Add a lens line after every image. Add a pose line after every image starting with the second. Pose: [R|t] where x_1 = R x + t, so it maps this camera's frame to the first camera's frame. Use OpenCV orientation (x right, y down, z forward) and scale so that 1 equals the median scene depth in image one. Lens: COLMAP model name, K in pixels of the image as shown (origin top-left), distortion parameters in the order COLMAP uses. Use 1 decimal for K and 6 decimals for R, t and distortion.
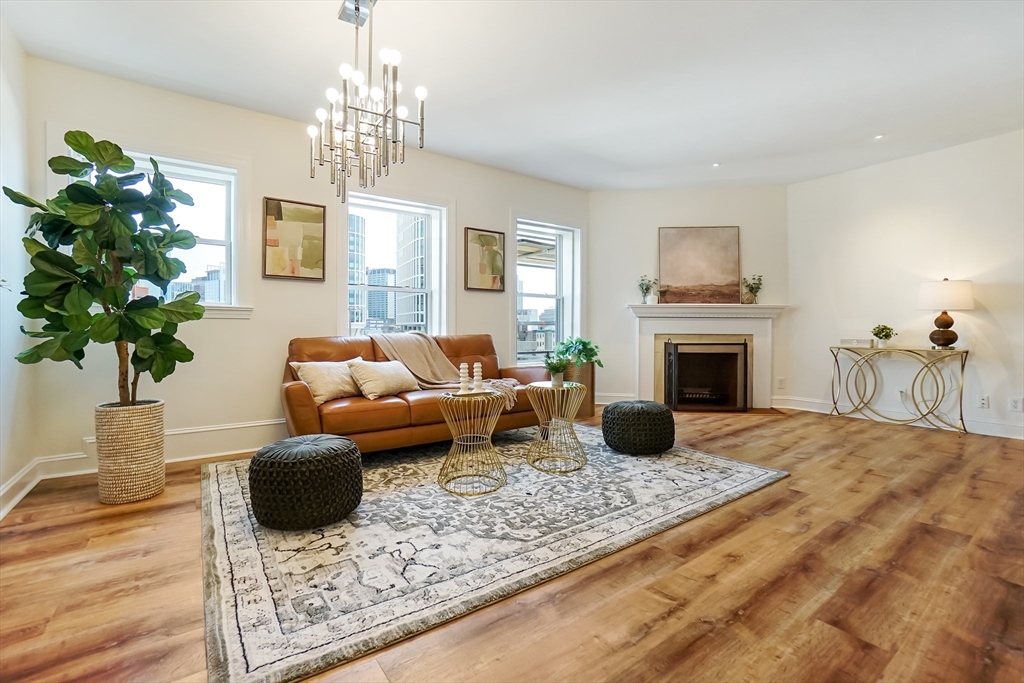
lens RADIAL K [[471.8, 0, 507.9], [0, 471.8, 330.4], [0, 0, 1]] dist [-0.016734, -0.000107]
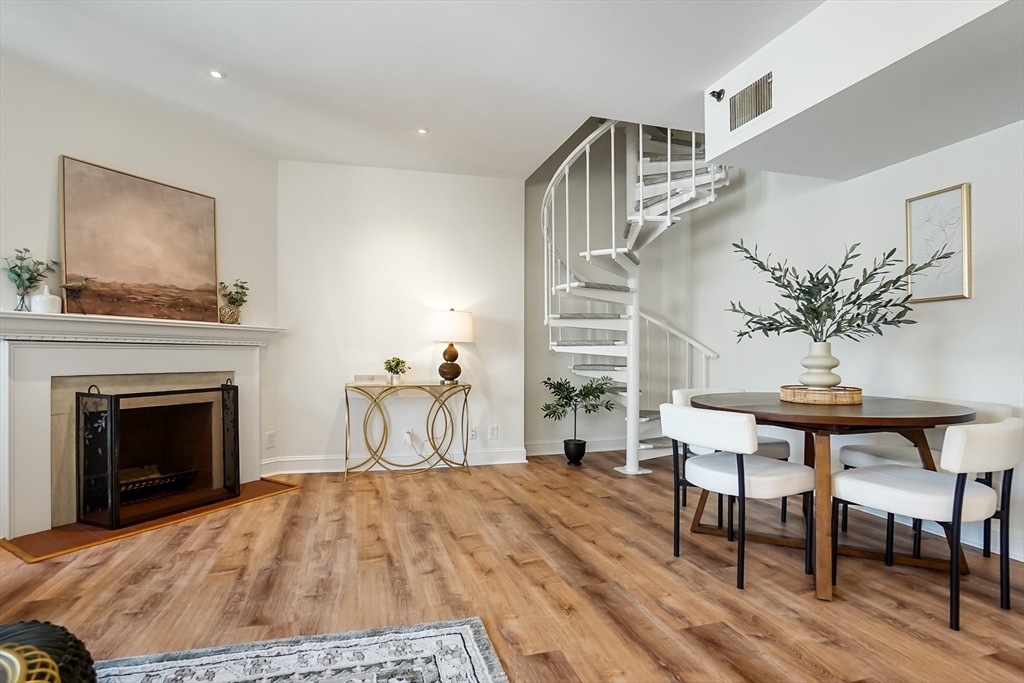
lens RADIAL K [[512.6, 0, 509.8], [0, 512.6, 349.8], [0, 0, 1]] dist [-0.021427, 0.001352]
pose [[0.361615, 0.007381, 0.932298, 0.006679], [0.001848, 0.999961, -0.008634, -0.014613], [-0.932325, 0.004845, 0.361588, 0.401905]]
